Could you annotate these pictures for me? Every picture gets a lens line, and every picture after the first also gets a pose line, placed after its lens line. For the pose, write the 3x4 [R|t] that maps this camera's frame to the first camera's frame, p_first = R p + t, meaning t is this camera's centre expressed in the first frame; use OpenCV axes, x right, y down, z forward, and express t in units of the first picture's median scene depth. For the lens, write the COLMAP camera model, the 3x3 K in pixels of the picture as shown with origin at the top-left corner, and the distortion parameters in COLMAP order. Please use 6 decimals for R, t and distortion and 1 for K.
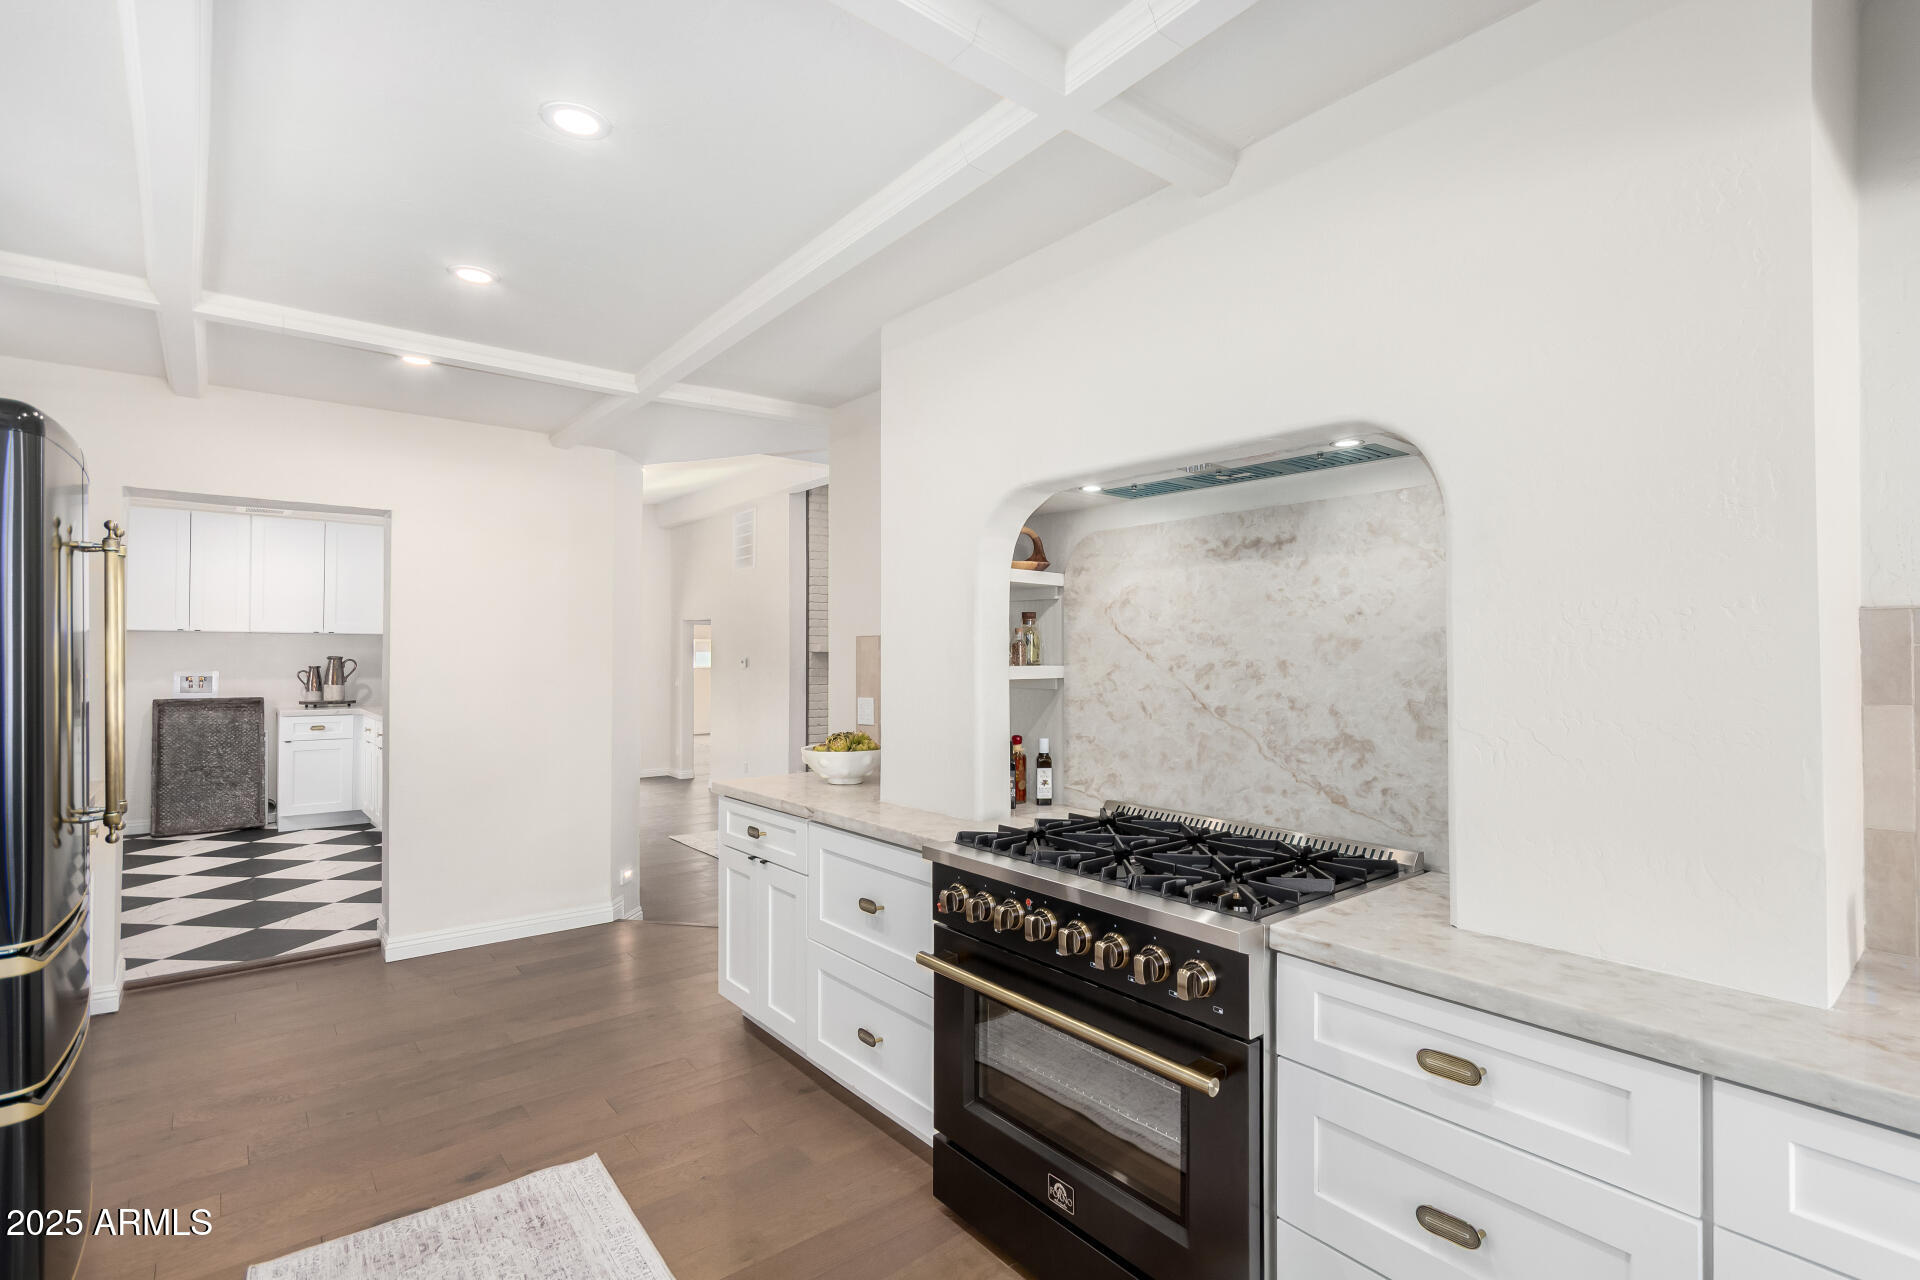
lens RADIAL K [[899.9, 0, 971.5], [0, 899.9, 645.9], [0, 0, 1]] dist [0.005846, -0.002300]
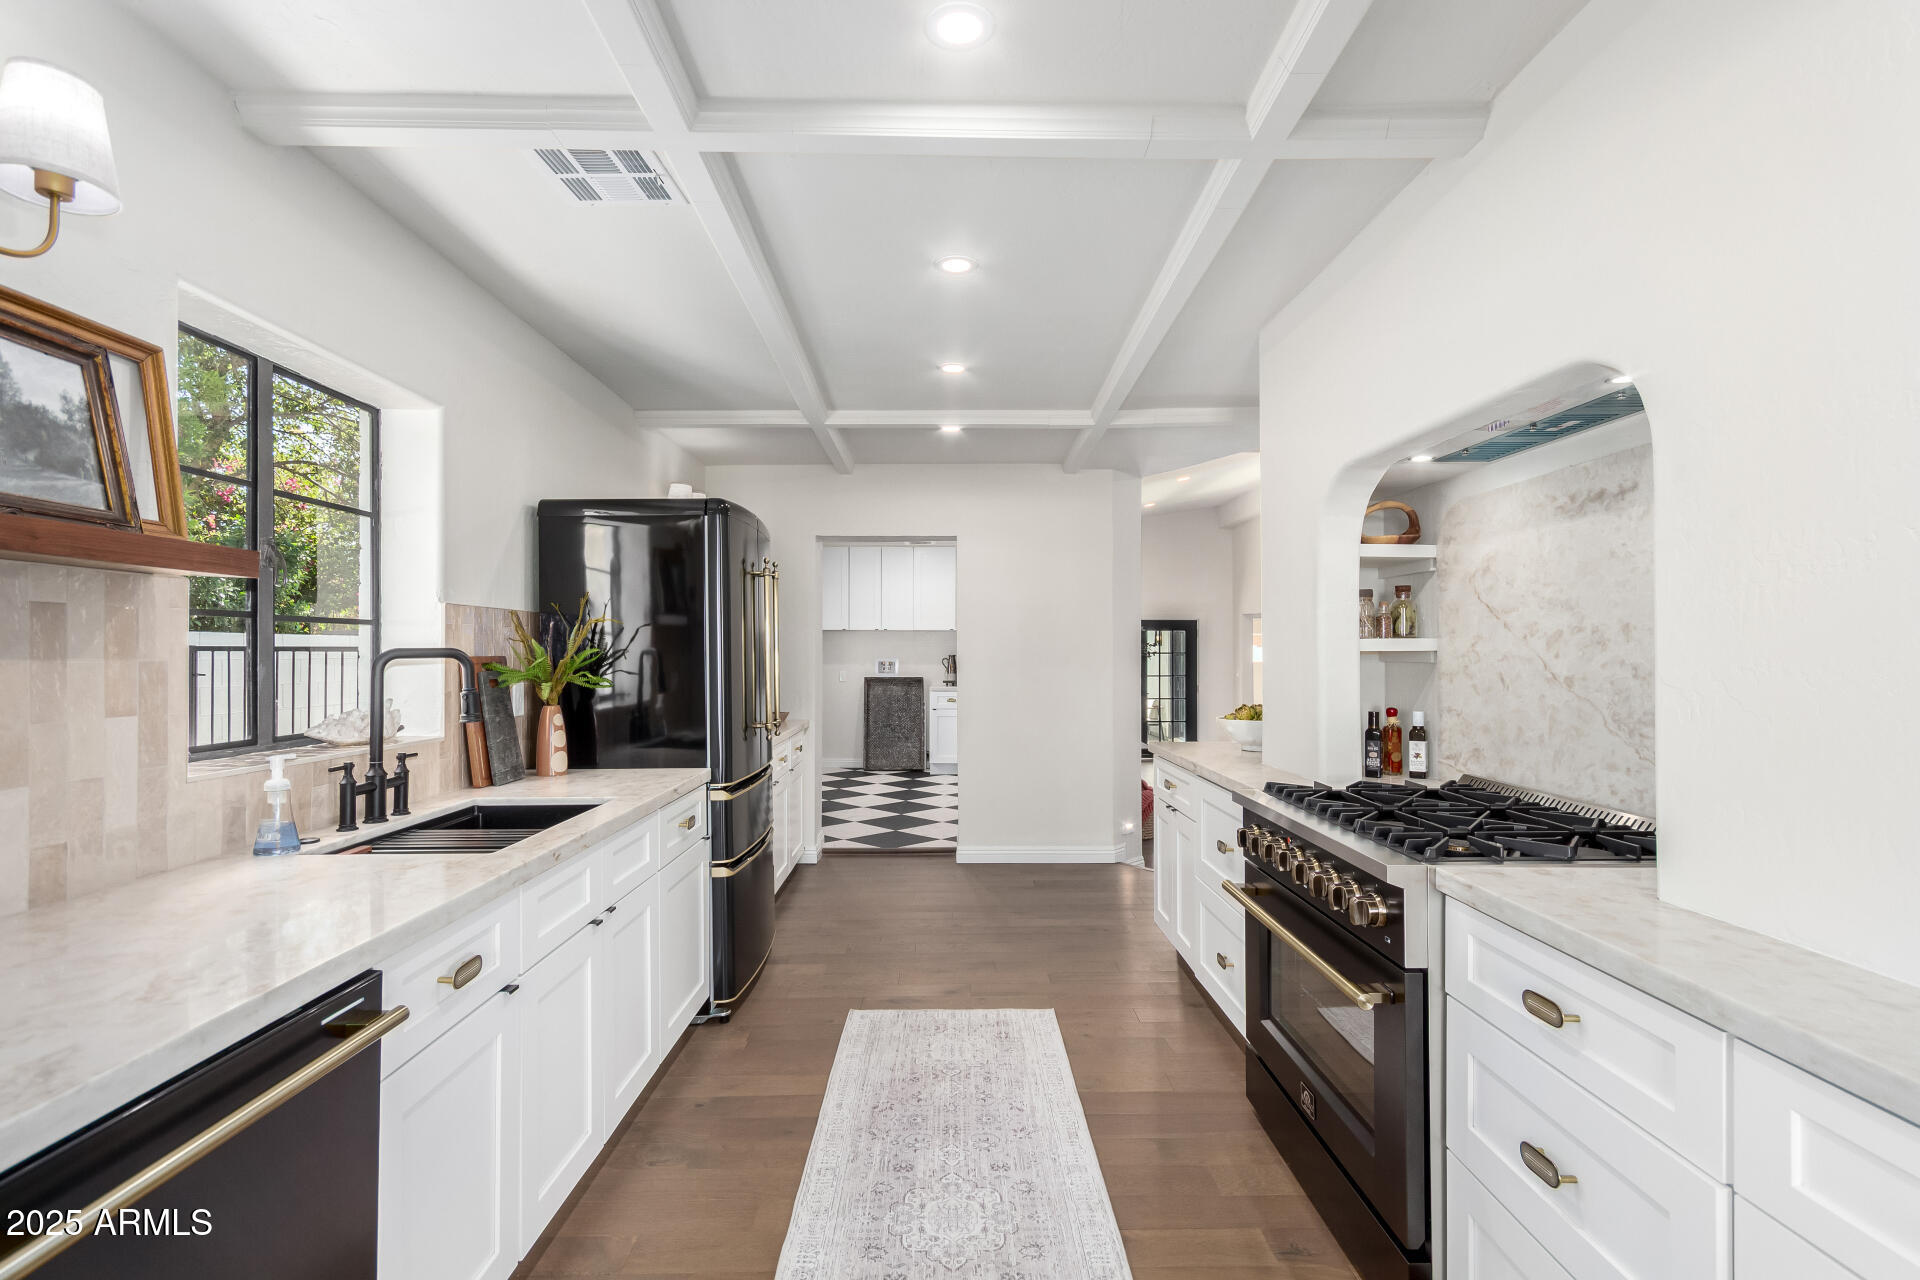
lens RADIAL K [[899.9, 0, 962.0], [0, 899.9, 652.9], [0, 0, 1]] dist [0.005846, -0.002300]
pose [[0.775689, -0.003433, -0.631107, 0.326456], [0.008854, 0.999946, 0.005443, 0.028427], [0.631054, -0.009809, 0.775677, -0.093149]]
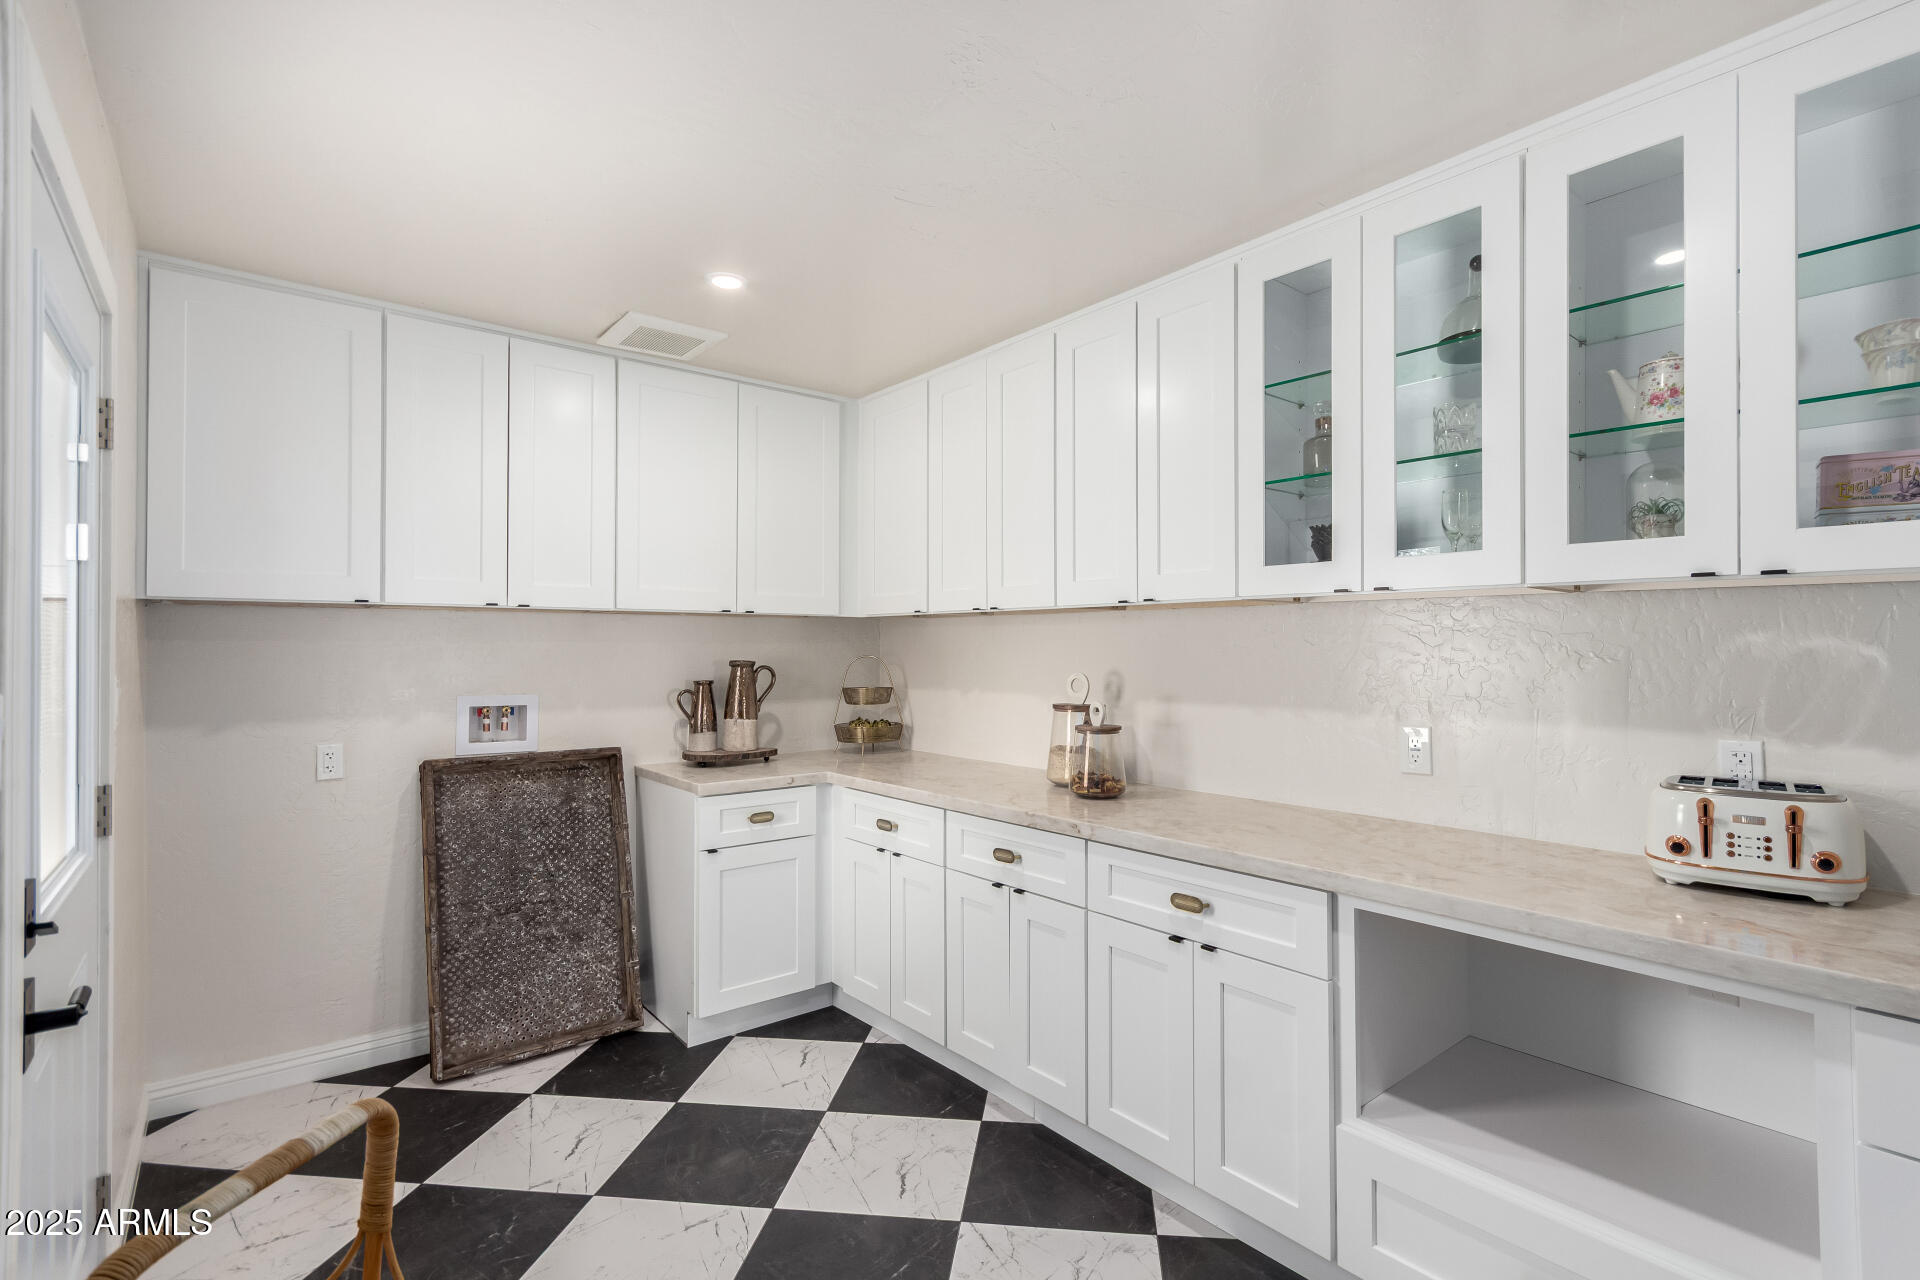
lens RADIAL K [[899.9, 0, 968.0], [0, 899.9, 643.0], [0, 0, 1]] dist [0.005846, -0.002300]
pose [[0.999981, -0.000985, -0.006125, -1.407279], [0.001039, 0.999960, 0.008838, -0.005222], [0.006116, -0.008844, 0.999942, 1.234709]]
